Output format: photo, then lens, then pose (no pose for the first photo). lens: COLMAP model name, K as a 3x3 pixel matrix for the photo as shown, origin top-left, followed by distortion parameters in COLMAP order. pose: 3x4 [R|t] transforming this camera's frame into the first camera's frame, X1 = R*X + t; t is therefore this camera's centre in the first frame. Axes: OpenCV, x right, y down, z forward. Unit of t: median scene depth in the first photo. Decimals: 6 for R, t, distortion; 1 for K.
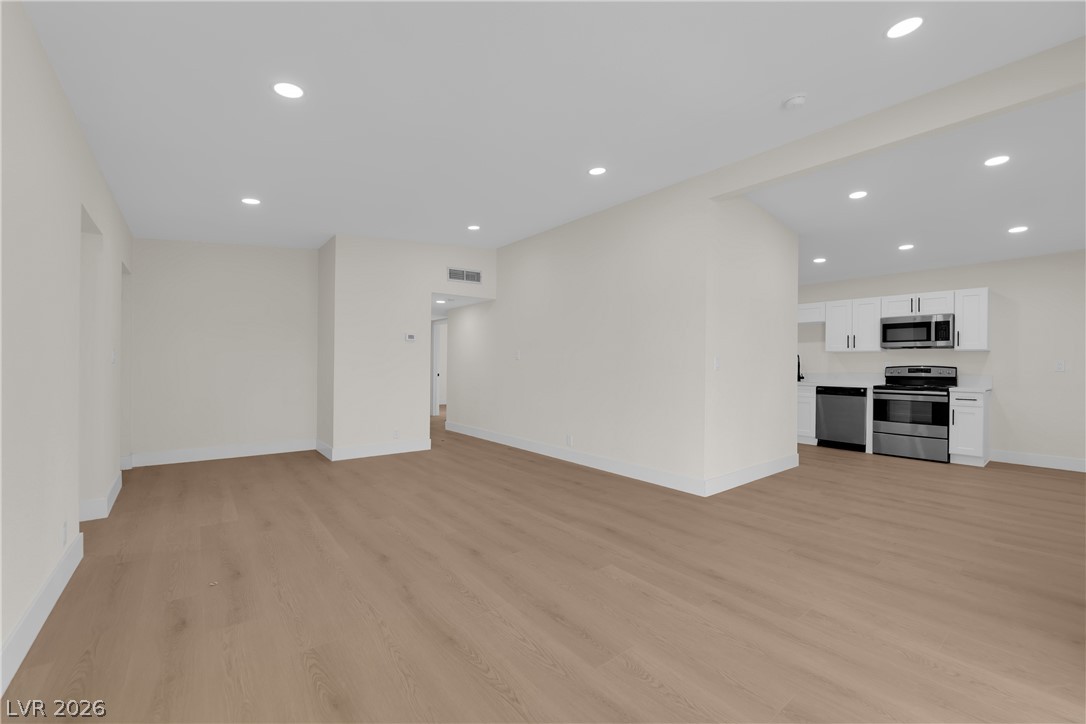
lens RADIAL K [[438.5, 0, 541.3], [0, 438.5, 364.9], [0, 0, 1]] dist [-0.012305, -0.002604]
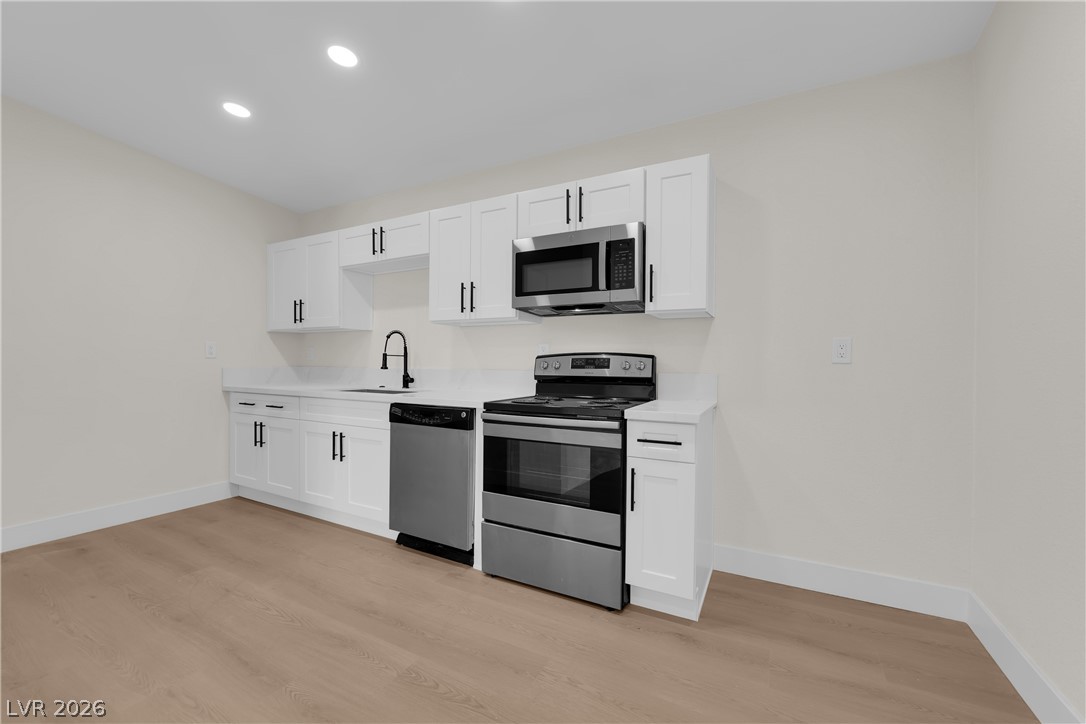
lens RADIAL K [[438.5, 0, 542.8], [0, 438.5, 364.8], [0, 0, 1]] dist [-0.012305, -0.002604]
pose [[0.920211, -0.008783, 0.391323, 0.671299], [0.004552, 0.999921, 0.011738, 0.009402], [-0.391395, -0.009020, 0.920178, 0.626870]]
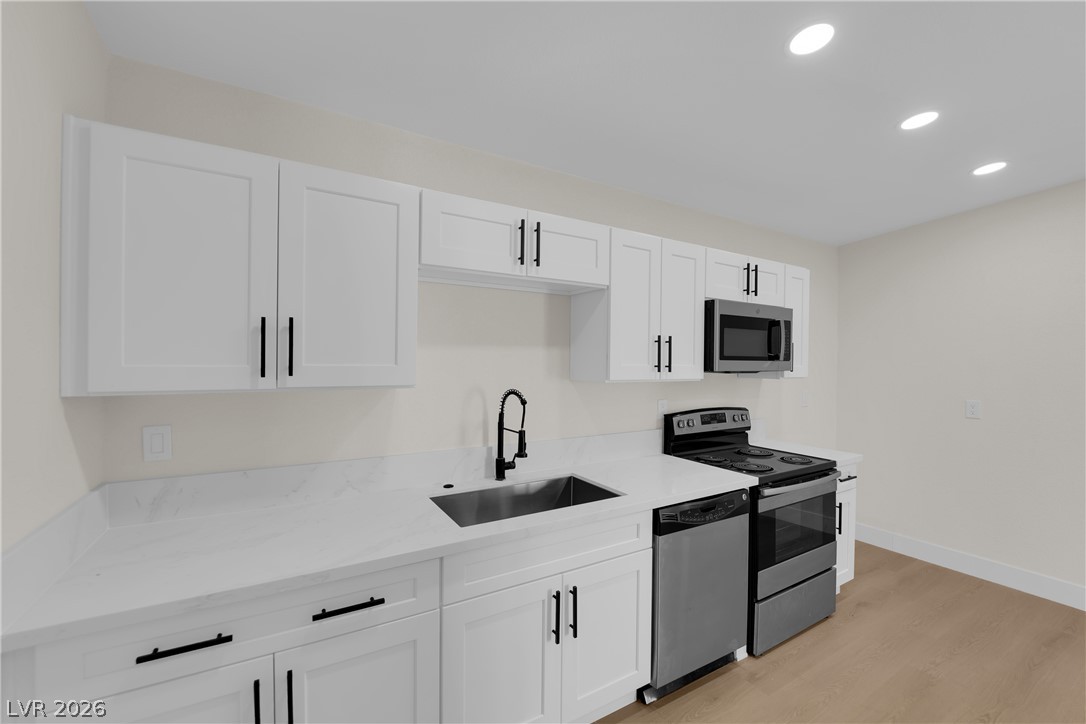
lens RADIAL K [[438.5, 0, 533.5], [0, 438.5, 360.8], [0, 0, 1]] dist [-0.012305, -0.002604]
pose [[0.147782, -0.008775, 0.988981, 0.374827], [-0.004547, 0.999944, 0.009551, -0.056193], [-0.989009, -0.005908, 0.147734, 1.160845]]
